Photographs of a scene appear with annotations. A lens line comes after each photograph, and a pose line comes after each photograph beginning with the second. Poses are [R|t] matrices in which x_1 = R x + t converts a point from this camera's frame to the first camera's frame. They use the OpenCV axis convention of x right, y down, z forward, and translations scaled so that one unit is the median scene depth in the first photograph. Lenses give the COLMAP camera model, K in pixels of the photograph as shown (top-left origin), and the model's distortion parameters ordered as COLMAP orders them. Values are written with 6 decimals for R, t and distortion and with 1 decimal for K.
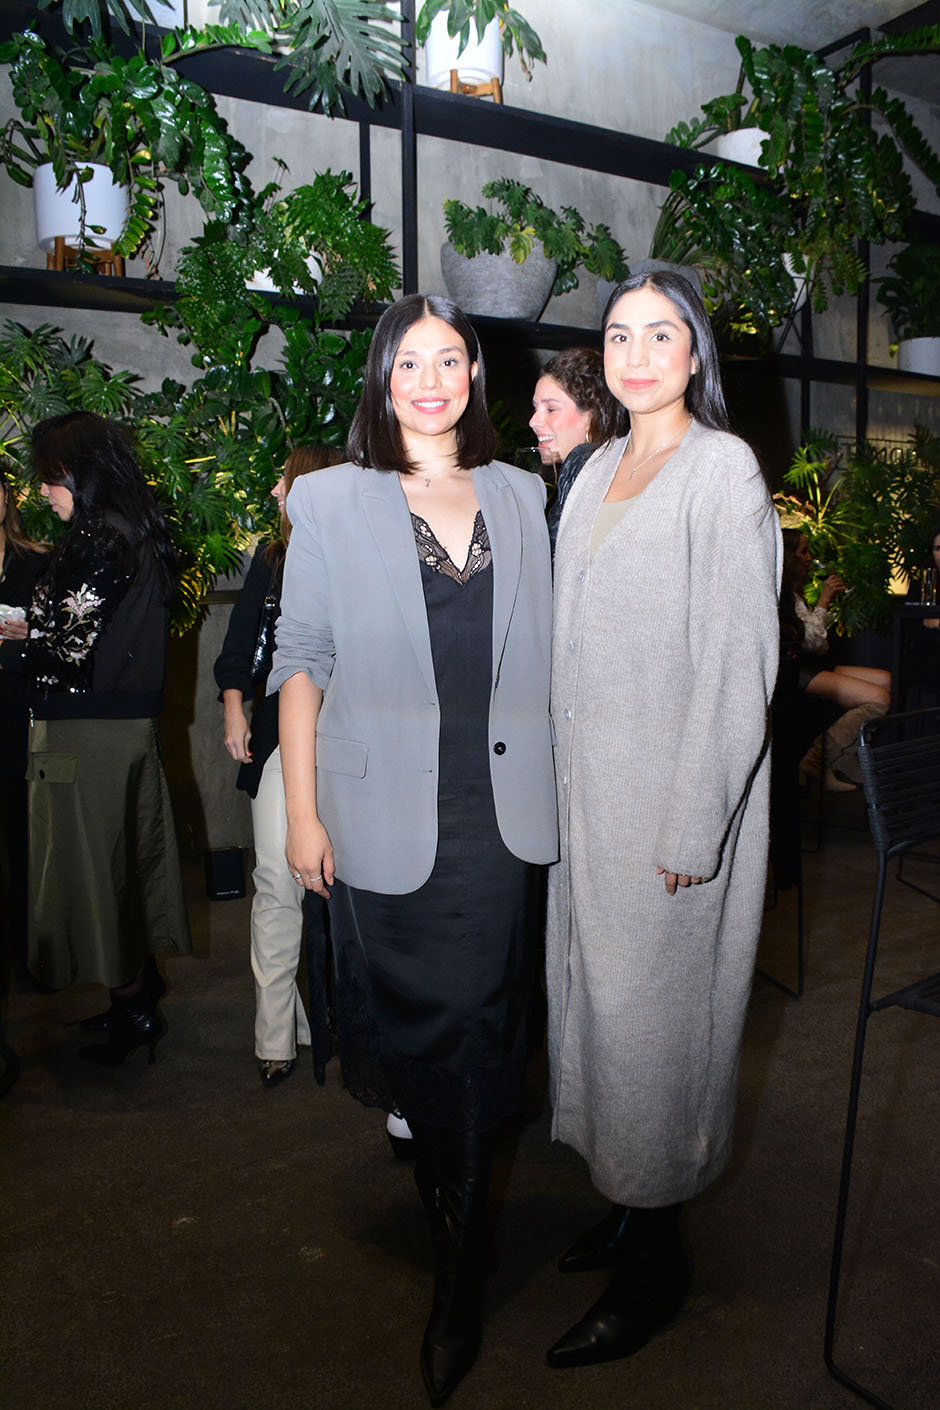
lens RADIAL K [[1064.4, 0, 473.0], [0, 1064.4, 696.3], [0, 0, 1]] dist [-0.057702, 0.025547]
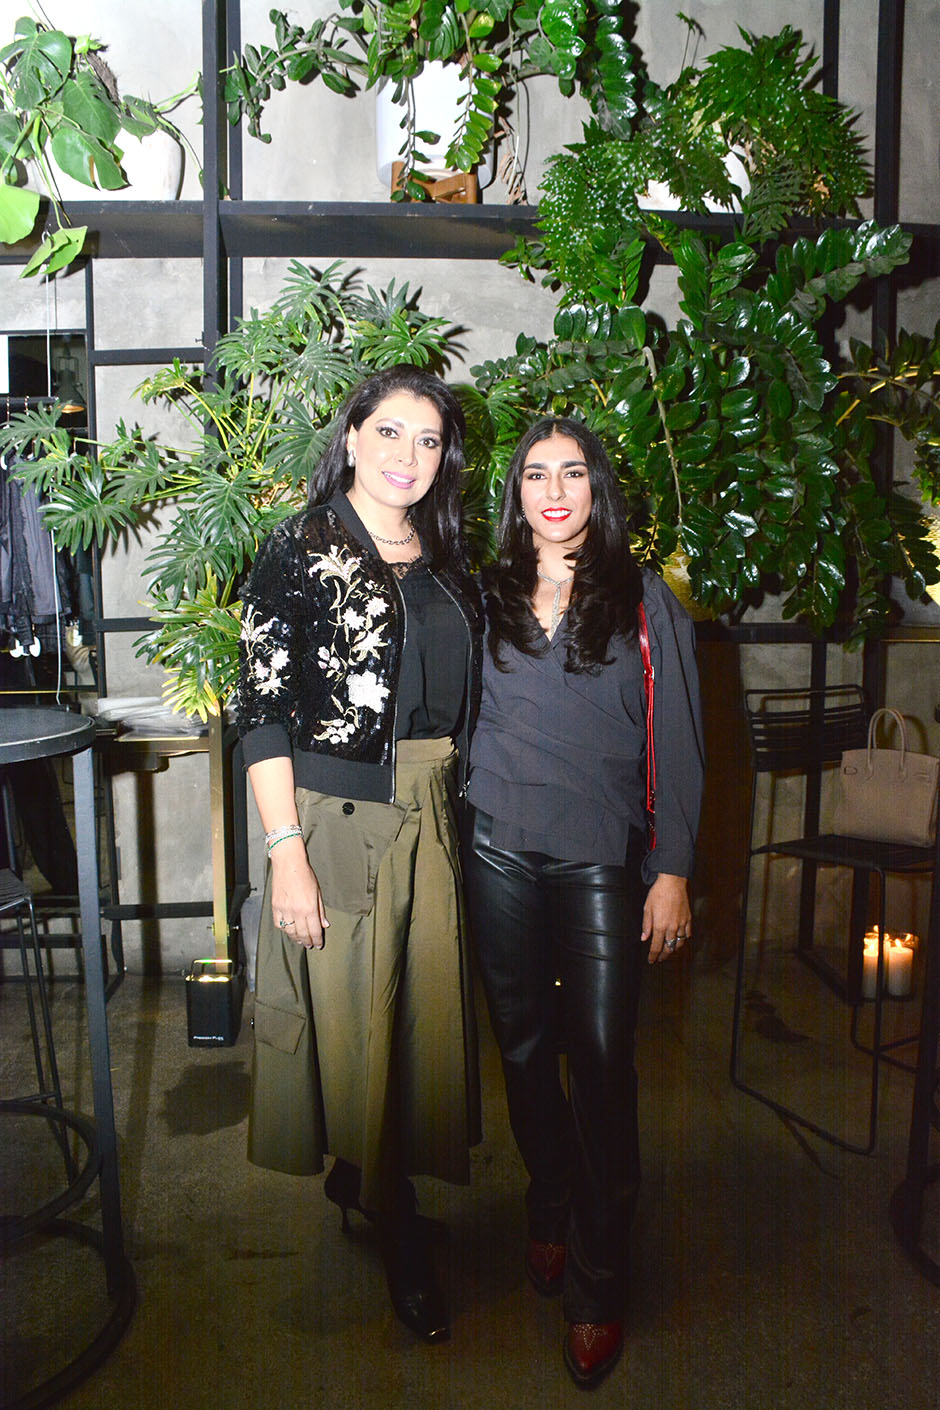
lens RADIAL K [[1064.4, 0, 466.9], [0, 1064.4, 703.8], [0, 0, 1]] dist [-0.057702, 0.025547]
pose [[0.896634, 0.064805, -0.438005, 0.020866], [-0.063779, 0.997818, 0.017071, -0.047495], [0.438155, 0.012629, 0.898810, 0.299228]]
